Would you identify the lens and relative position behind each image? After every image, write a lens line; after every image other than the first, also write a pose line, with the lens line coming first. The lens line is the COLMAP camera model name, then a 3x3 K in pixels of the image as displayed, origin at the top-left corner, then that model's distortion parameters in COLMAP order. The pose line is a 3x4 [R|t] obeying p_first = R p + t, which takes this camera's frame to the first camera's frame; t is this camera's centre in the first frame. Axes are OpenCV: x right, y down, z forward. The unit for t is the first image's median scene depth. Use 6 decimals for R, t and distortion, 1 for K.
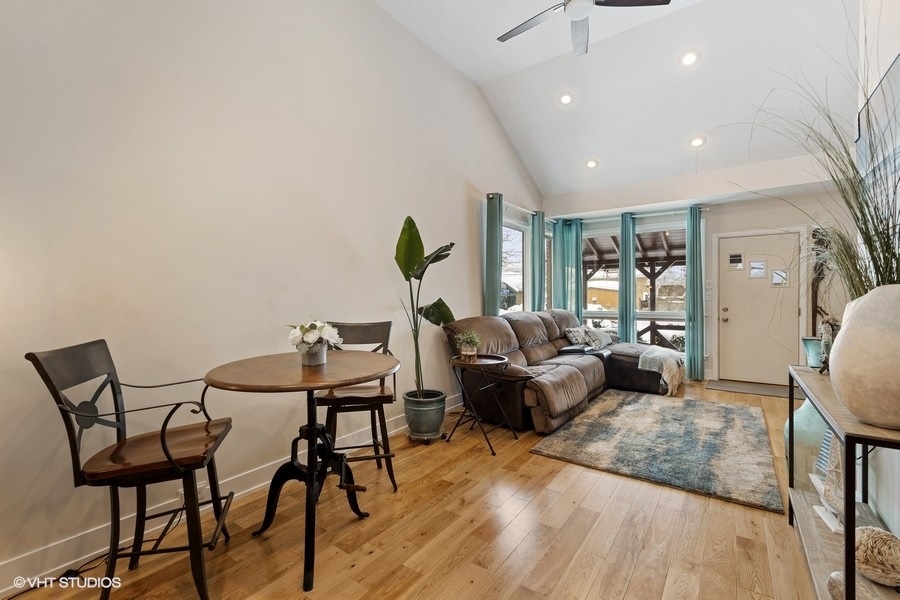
lens RADIAL K [[398.3, 0, 443.4], [0, 398.3, 301.5], [0, 0, 1]] dist [0.000482, -0.000210]
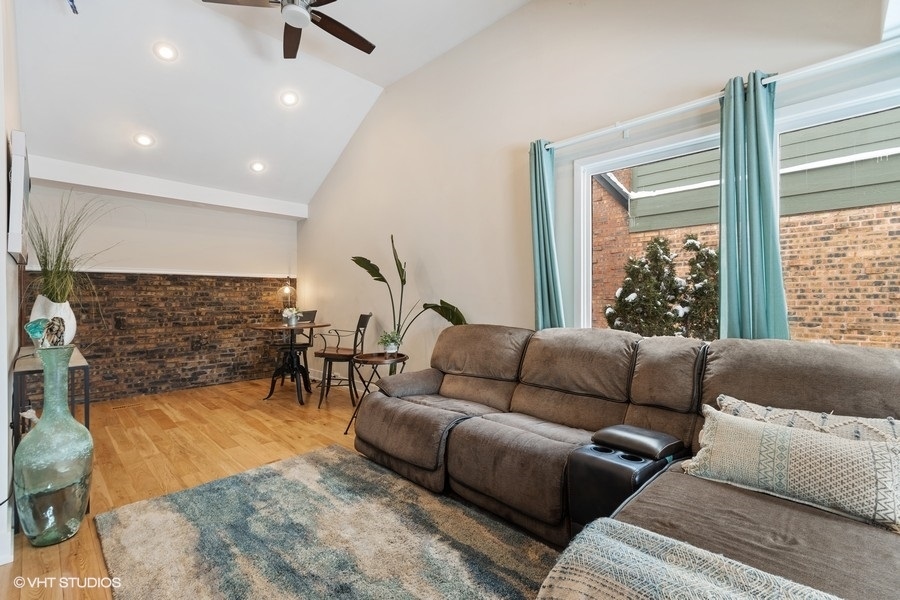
lens RADIAL K [[403.0, 0, 443.2], [0, 403.0, 298.1], [0, 0, 1]] dist [0.001184, 0.000154]
pose [[-0.163143, 0.005047, -0.986589, 0.808484], [-0.010854, 0.999917, 0.006911, -0.012938], [0.986543, 0.011836, -0.163075, 0.961342]]
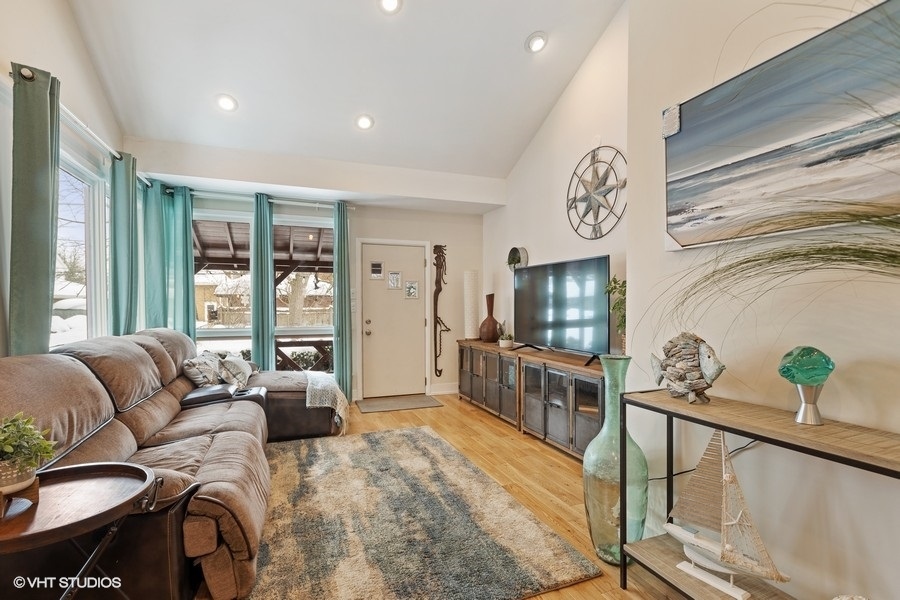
lens RADIAL K [[420.5, 0, 440.8], [0, 420.5, 312.5], [0, 0, 1]] dist [0.000057, -0.000599]
pose [[0.541628, -0.009999, 0.840559, -0.021266], [0.009863, 0.999936, 0.005540, -0.005740], [-0.840560, 0.005290, 0.541692, 0.386004]]
